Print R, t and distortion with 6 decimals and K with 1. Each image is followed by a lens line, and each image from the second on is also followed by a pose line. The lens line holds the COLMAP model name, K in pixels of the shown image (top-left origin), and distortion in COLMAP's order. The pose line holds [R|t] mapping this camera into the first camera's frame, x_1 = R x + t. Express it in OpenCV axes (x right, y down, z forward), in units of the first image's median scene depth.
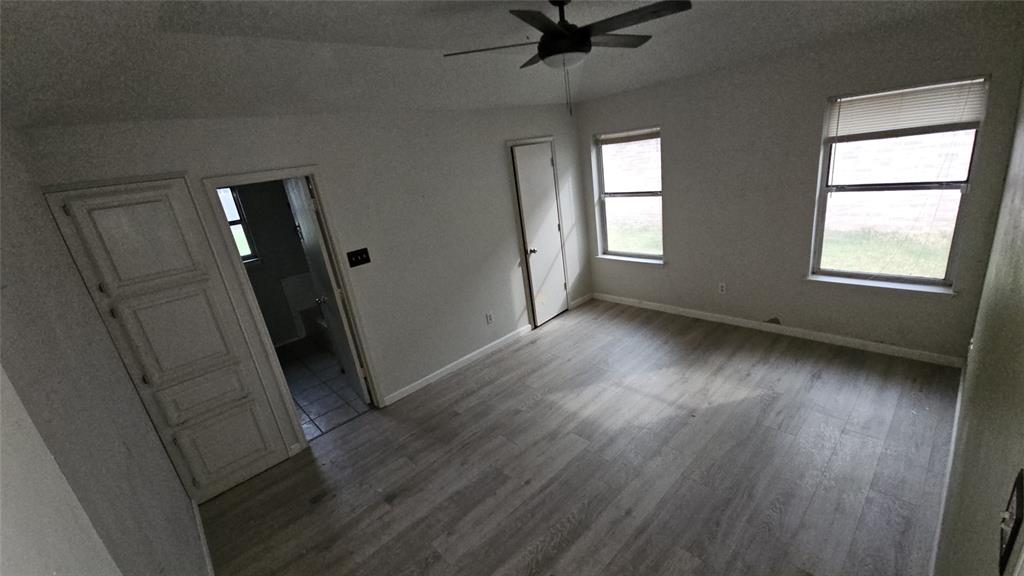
lens RADIAL K [[416.7, 0, 509.7], [0, 416.7, 294.6], [0, 0, 1]] dist [0.001584, -0.004609]
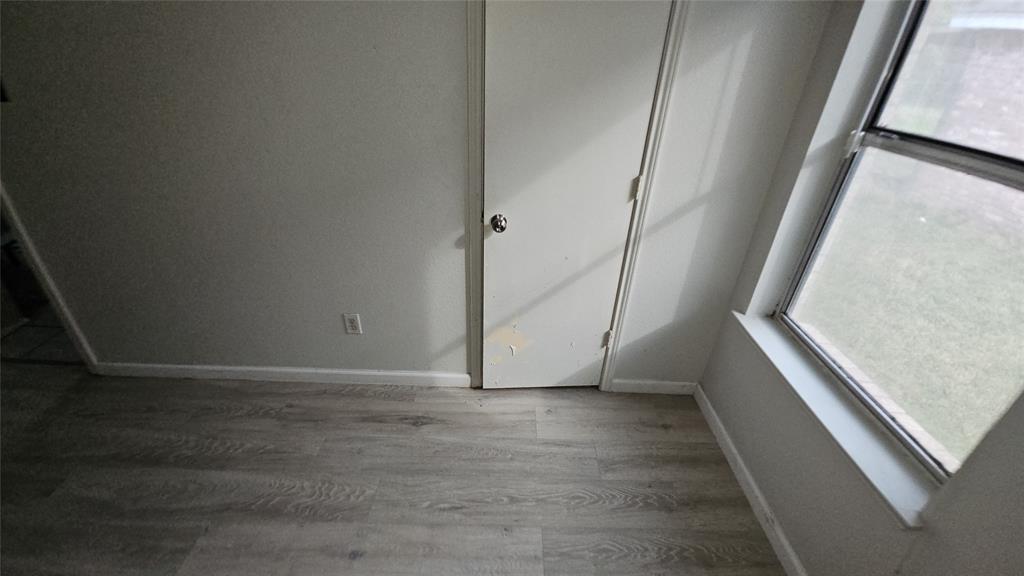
lens RADIAL K [[416.7, 0, 511.4], [0, 416.7, 285.1], [0, 0, 1]] dist [0.001584, -0.004609]
pose [[0.719563, 0.478792, -0.502978, 0.256919], [-0.347686, 0.875382, 0.335887, -0.175110], [0.601118, -0.066813, 0.796362, 0.683085]]
